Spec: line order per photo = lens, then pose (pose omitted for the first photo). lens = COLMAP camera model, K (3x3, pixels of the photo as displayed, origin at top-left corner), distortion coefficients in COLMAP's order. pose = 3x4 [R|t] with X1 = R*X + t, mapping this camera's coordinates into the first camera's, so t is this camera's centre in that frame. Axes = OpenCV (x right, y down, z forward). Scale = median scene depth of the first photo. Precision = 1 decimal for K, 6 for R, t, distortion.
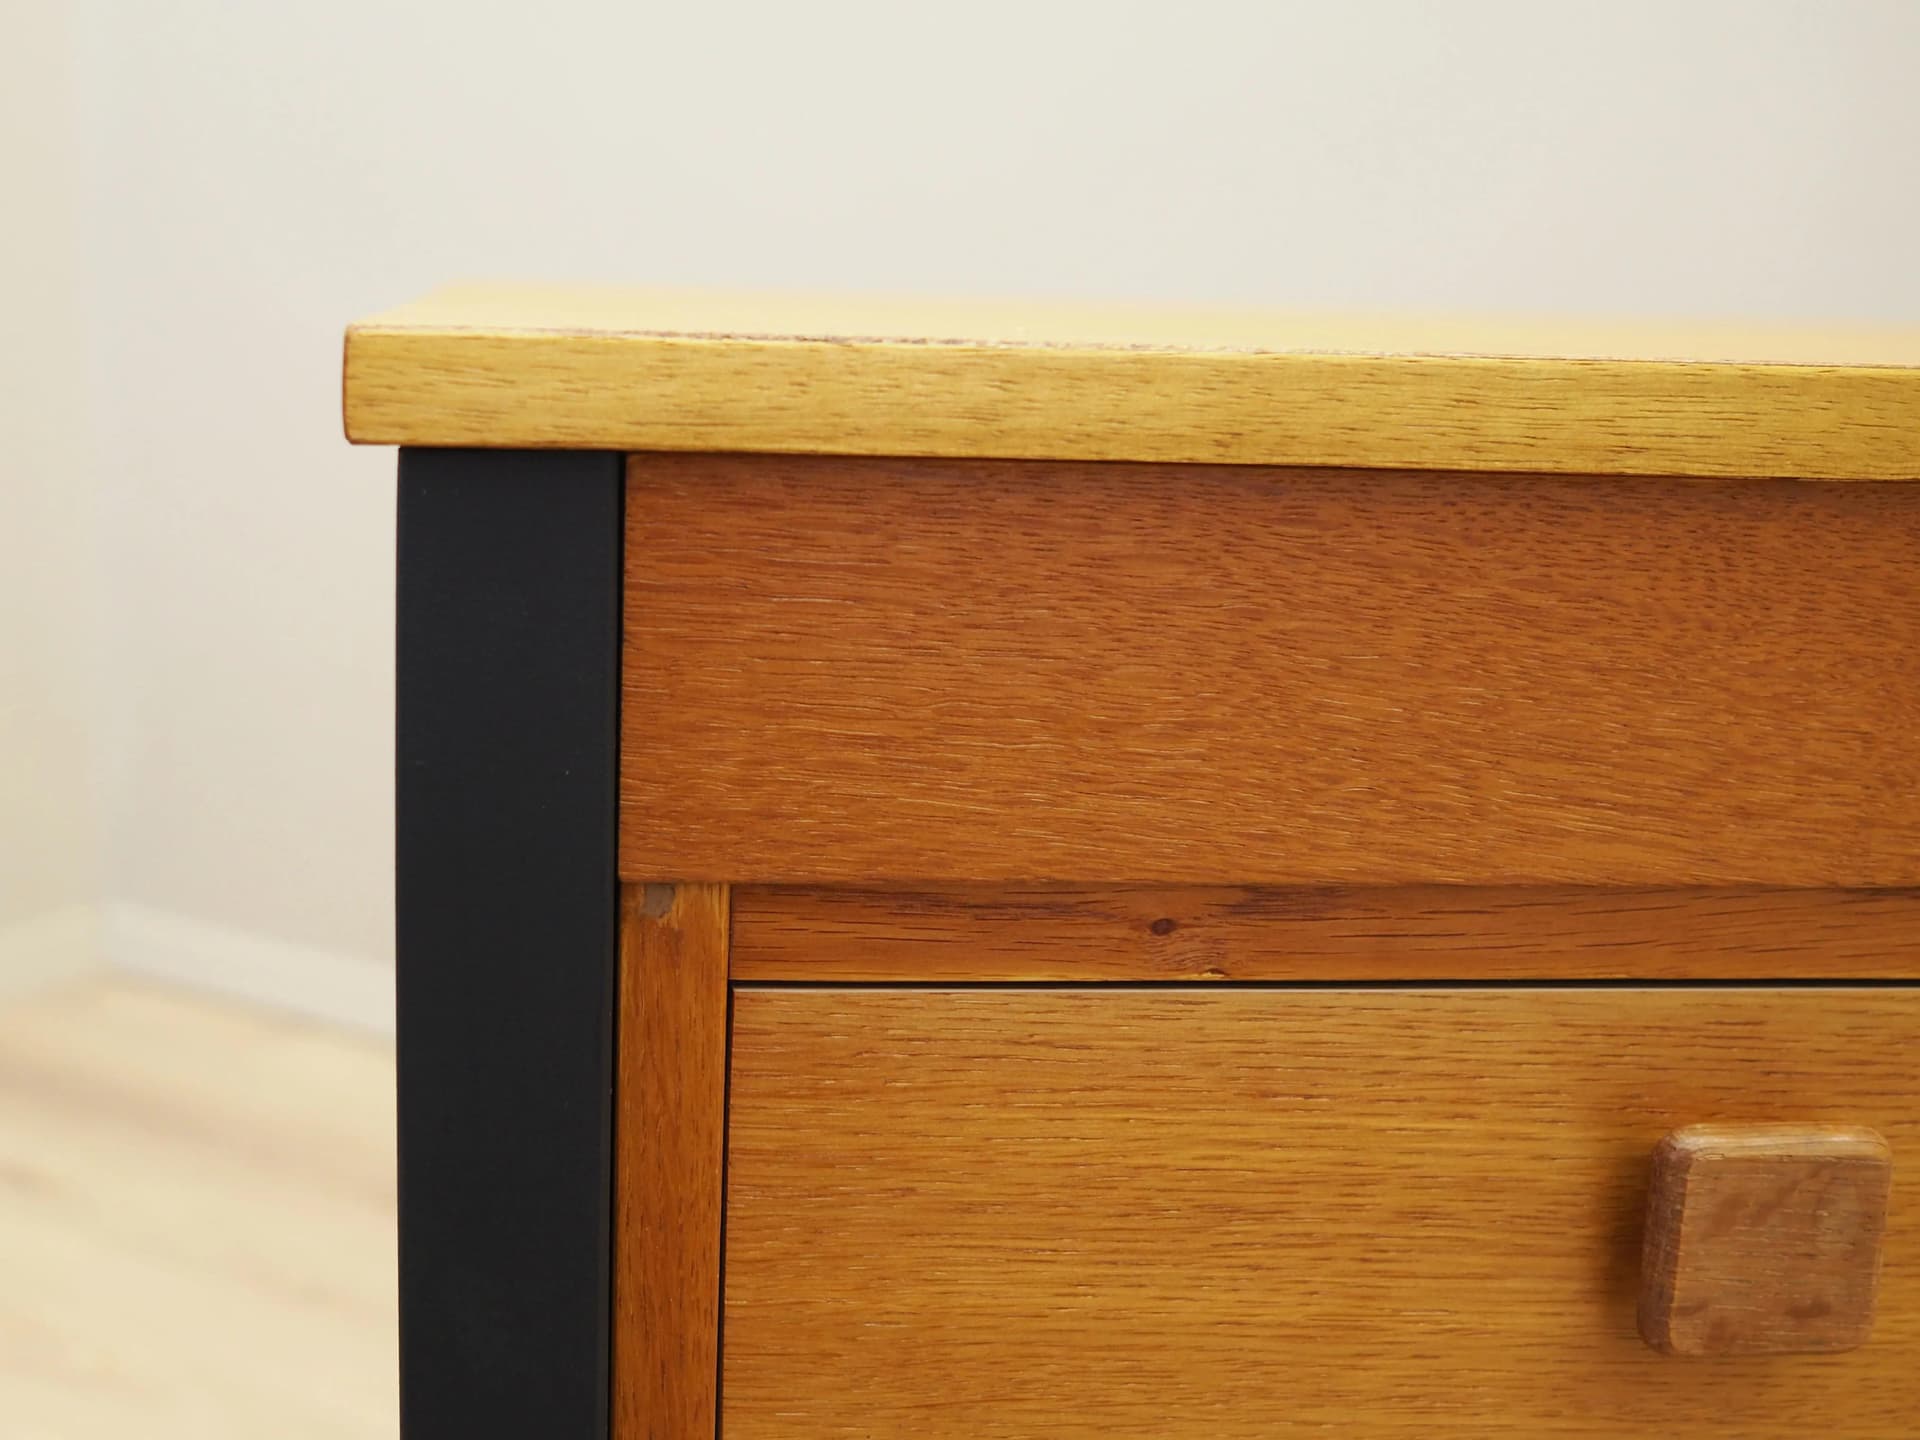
lens RADIAL K [[2322.3, 0, 868.9], [0, 2322.3, 725.2], [0, 0, 1]] dist [-0.009488, -0.001376]
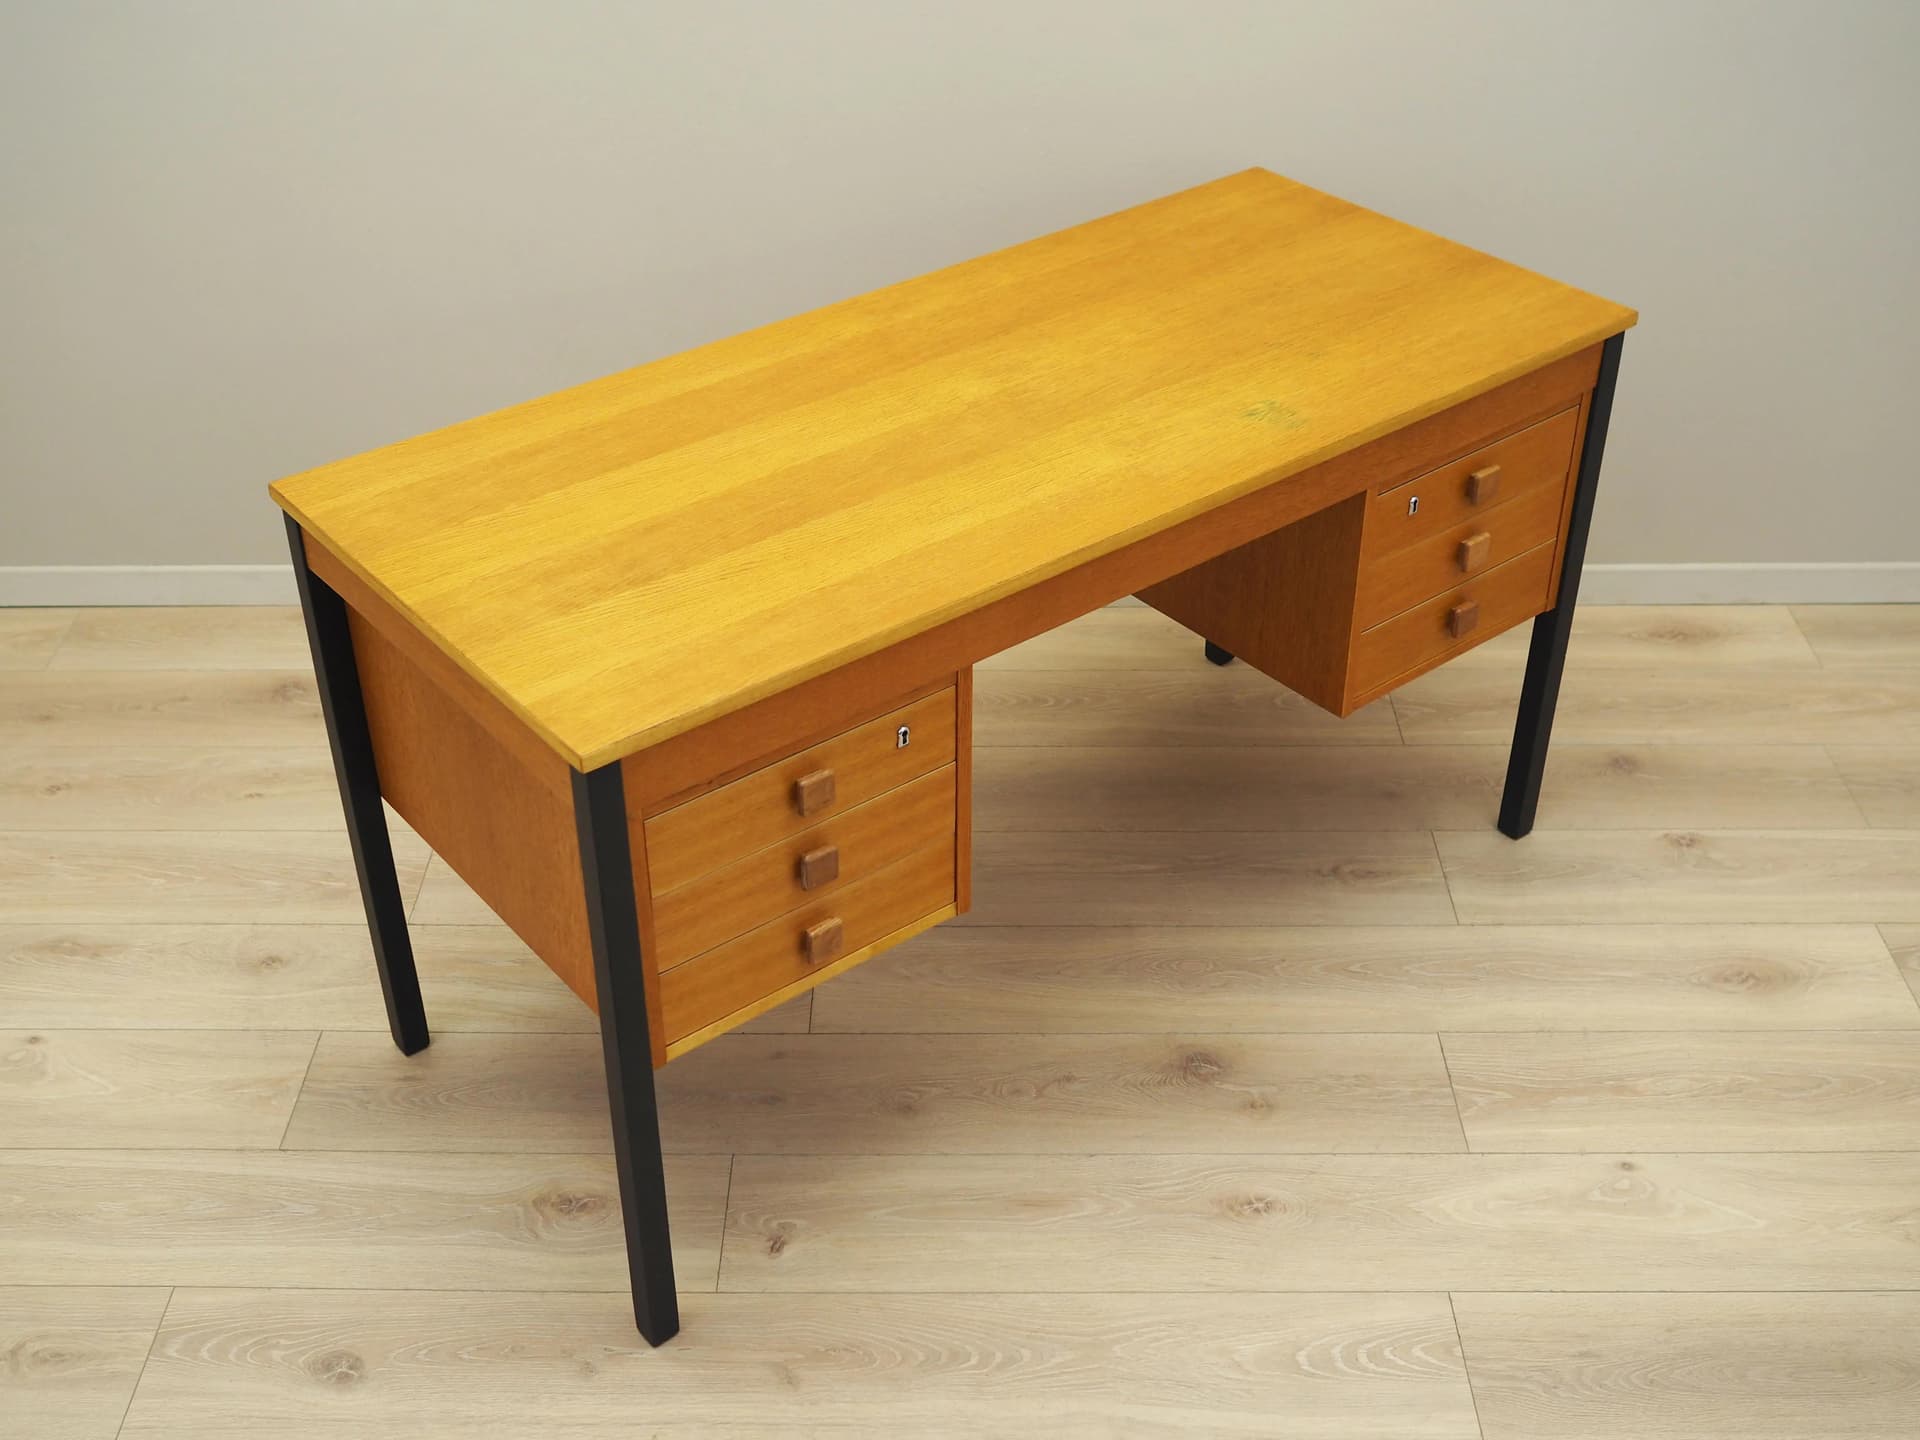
lens RADIAL K [[2240.3, 0, 965.2], [0, 2240.3, 753.7], [0, 0, 1]] dist [0.007841, 0.012116]
pose [[0.841698, -0.338861, 0.420378, -1.546315], [0.125347, 0.879910, 0.458308, -2.292540], [-0.525197, -0.333064, 0.783094, -3.373272]]
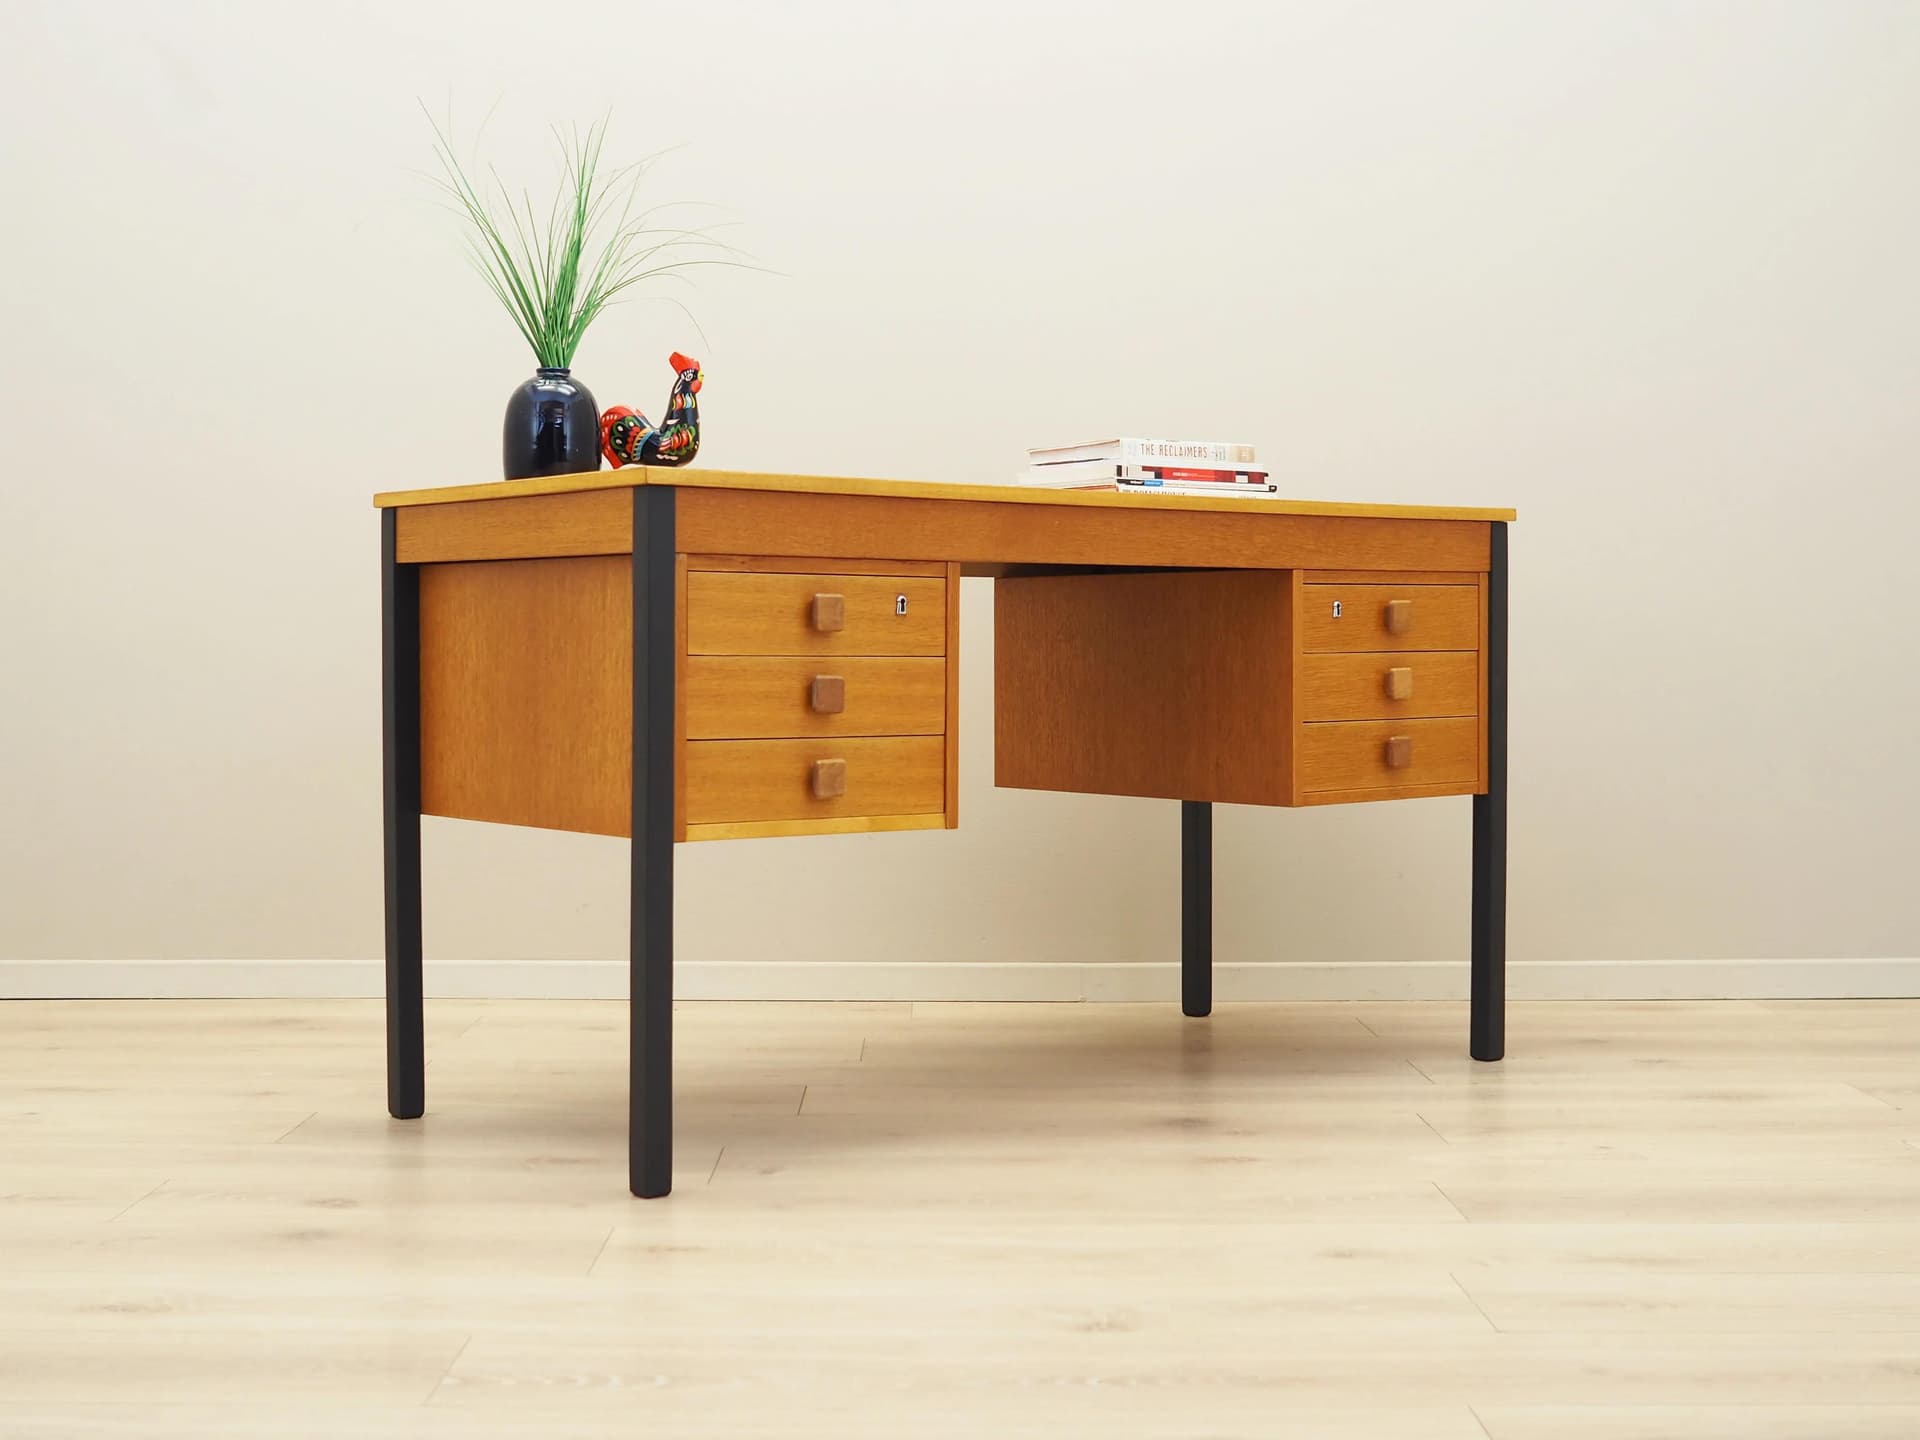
lens RADIAL K [[2658.5, 0, 960.0], [0, 2658.5, 720.0], [0, 0, 1]] dist [0.008731, 0.017101]
pose [[0.835118, -0.049776, 0.547814, -3.461041], [0.126920, 0.986461, -0.103852, 1.372112], [-0.535228, 0.156258, 0.830129, -5.421509]]
